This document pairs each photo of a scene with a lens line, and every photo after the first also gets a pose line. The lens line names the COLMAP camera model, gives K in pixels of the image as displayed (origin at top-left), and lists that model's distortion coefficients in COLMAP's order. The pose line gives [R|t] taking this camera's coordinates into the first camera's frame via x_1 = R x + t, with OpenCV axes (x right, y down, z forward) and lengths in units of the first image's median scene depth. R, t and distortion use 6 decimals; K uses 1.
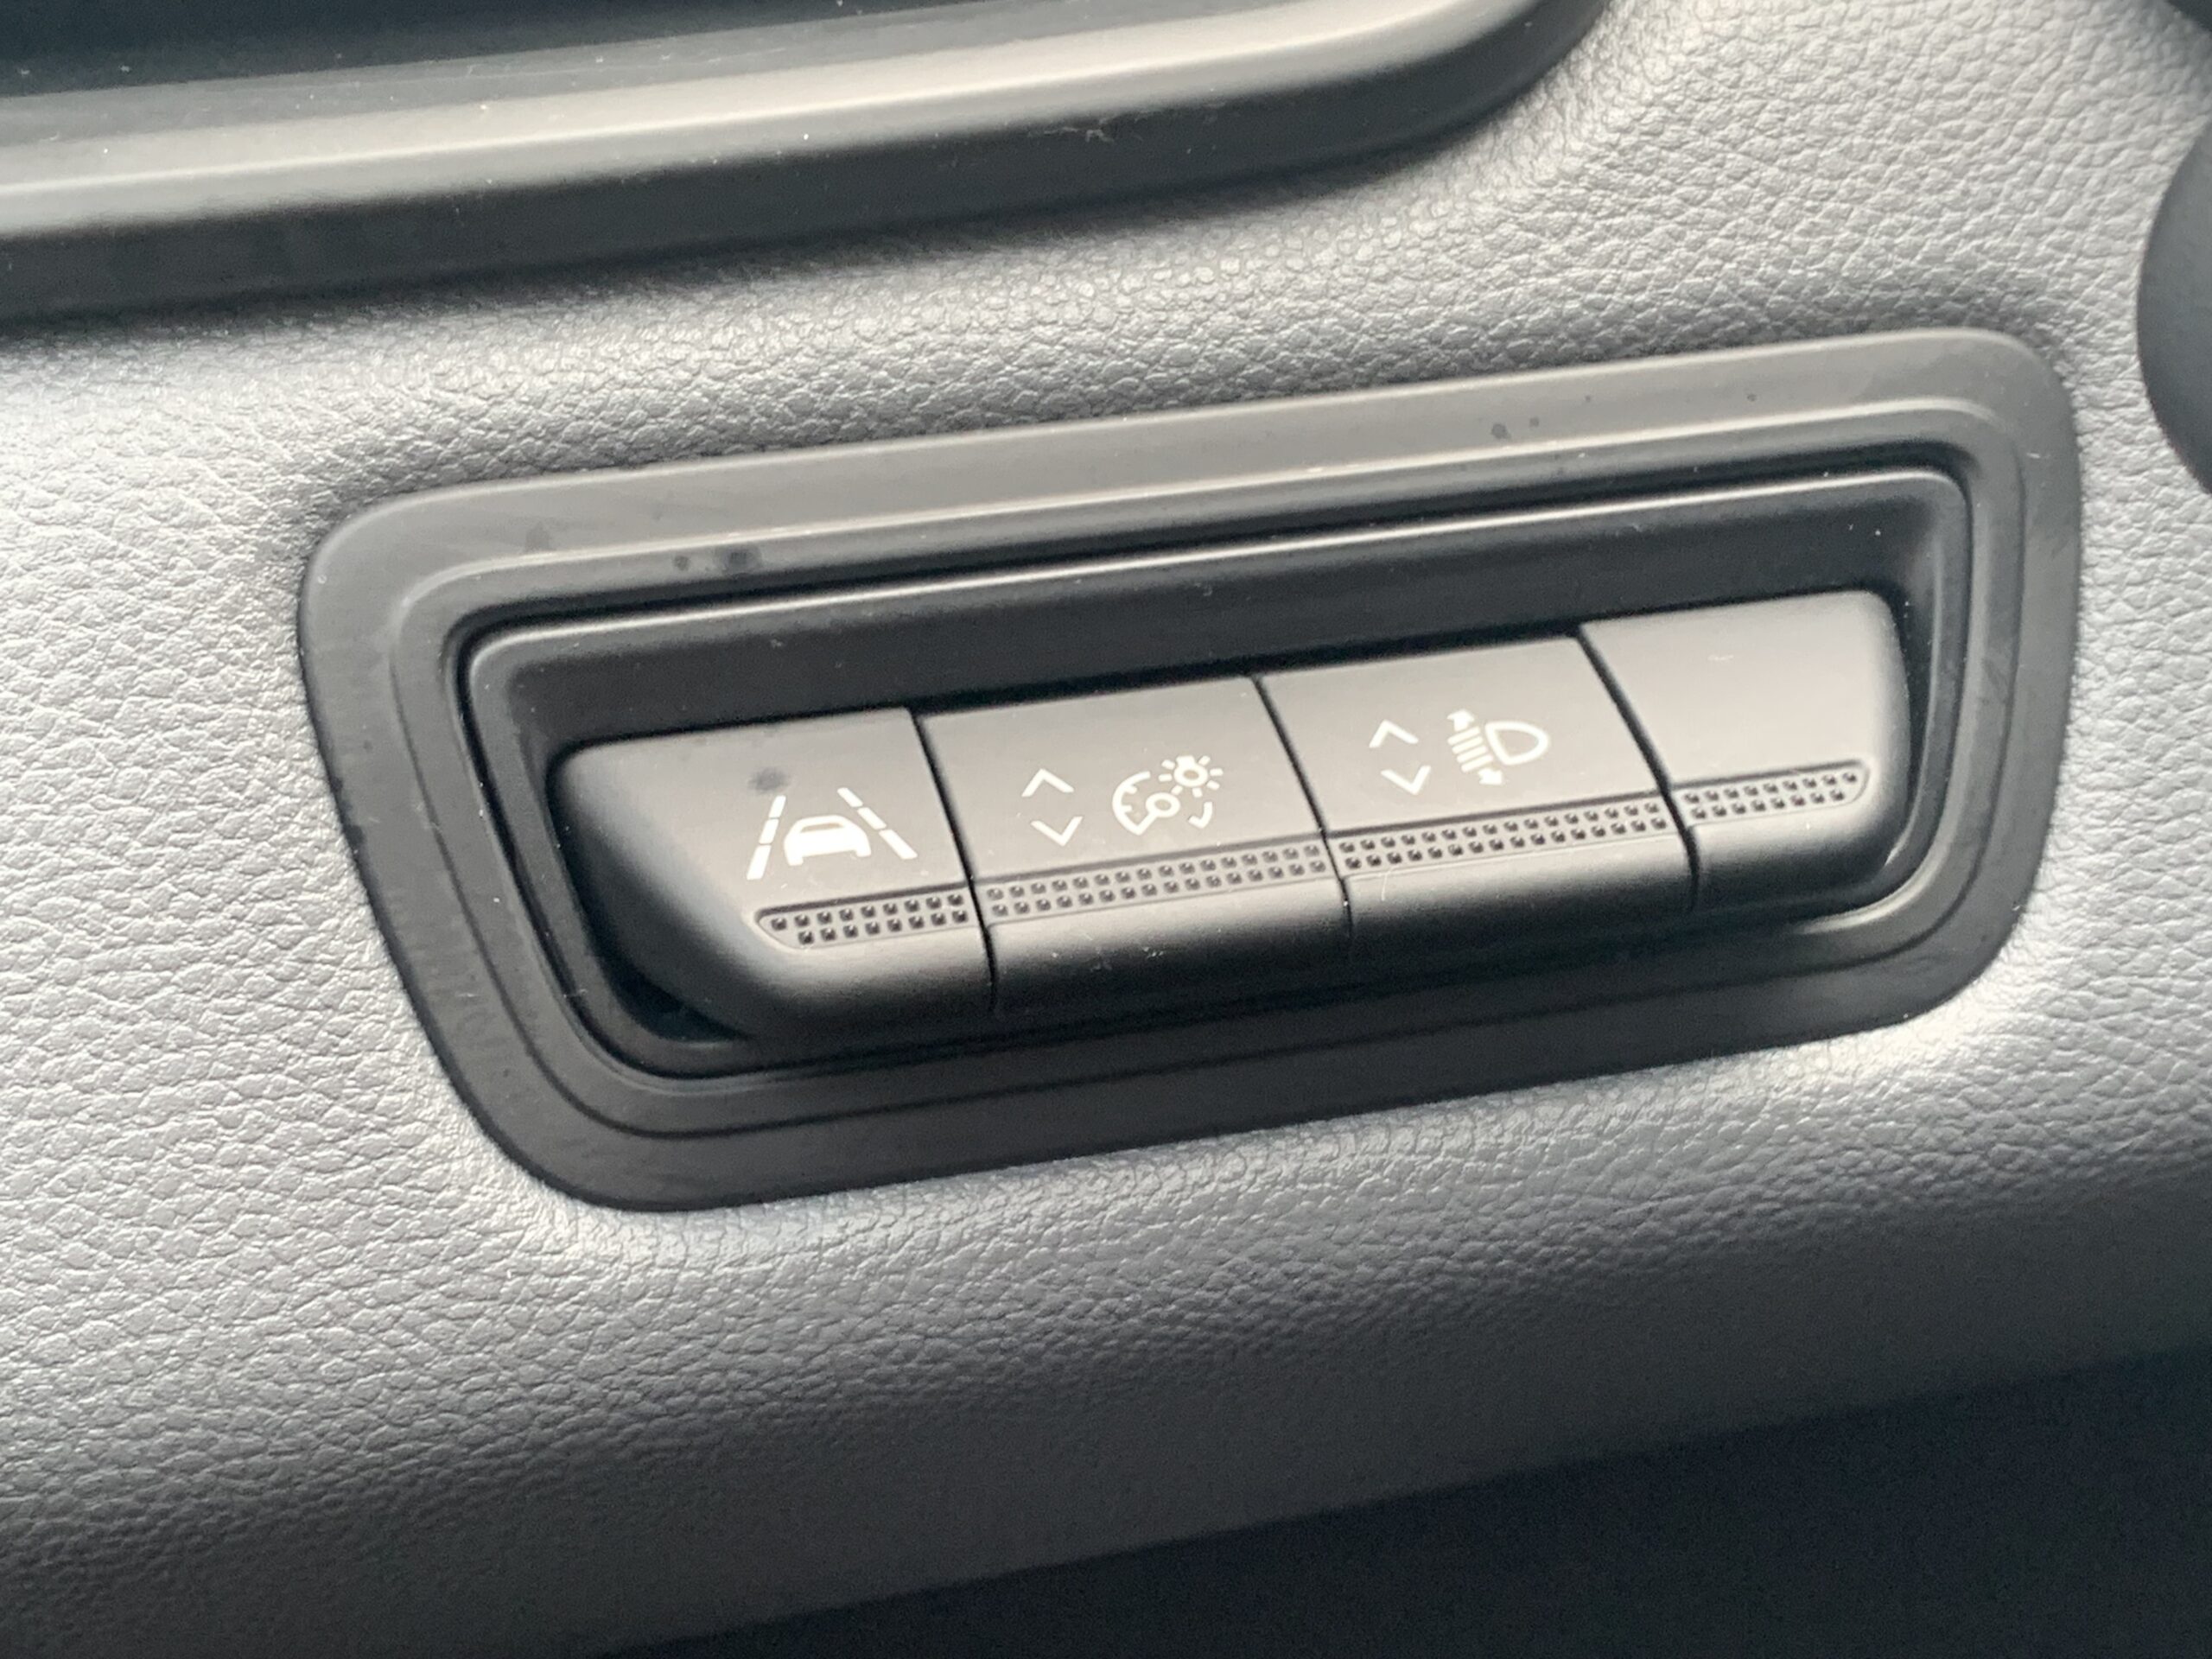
lens RADIAL K [[3349.1, 0, 1106.0], [0, 3349.1, 829.5], [0, 0, 1]] dist [0.230829, -0.958202]
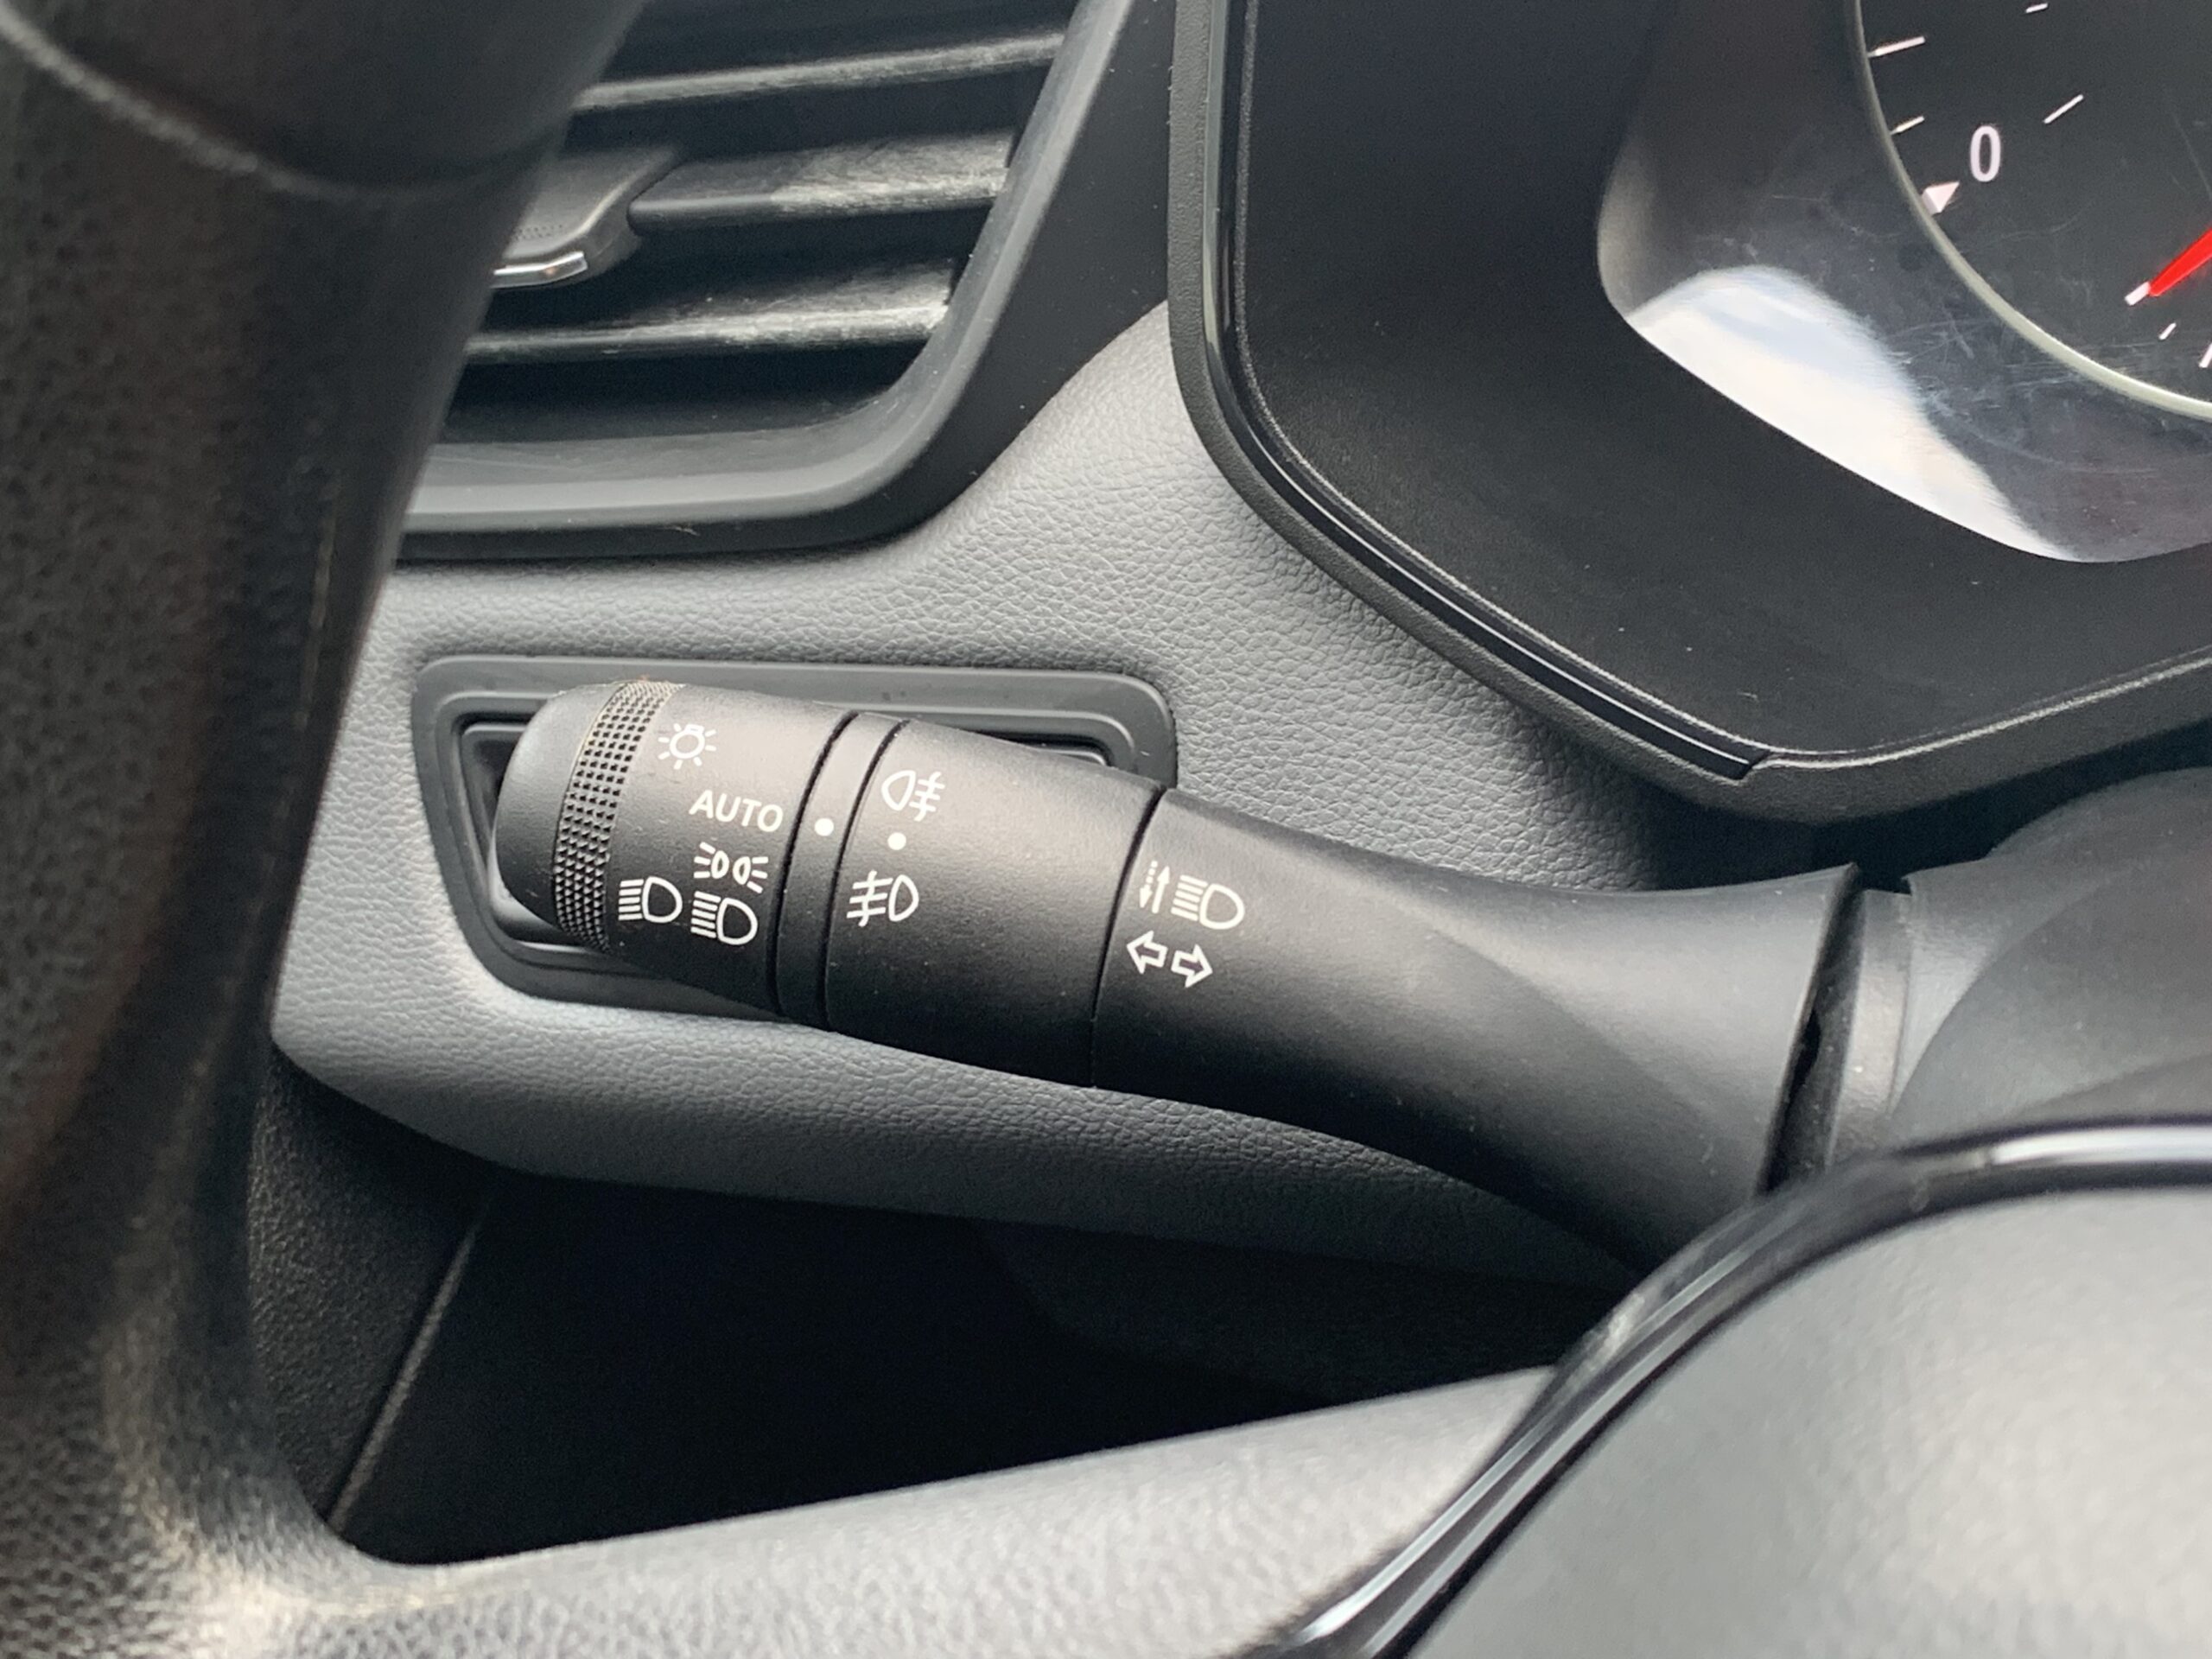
lens RADIAL K [[3349.1, 0, 1106.0], [0, 3349.1, 829.5], [0, 0, 1]] dist [0.230829, -0.958202]
pose [[0.733227, 0.198168, -0.650467, 1.479856], [-0.089064, 0.976339, 0.197050, -0.436484], [0.674126, -0.086549, 0.733528, -0.317744]]
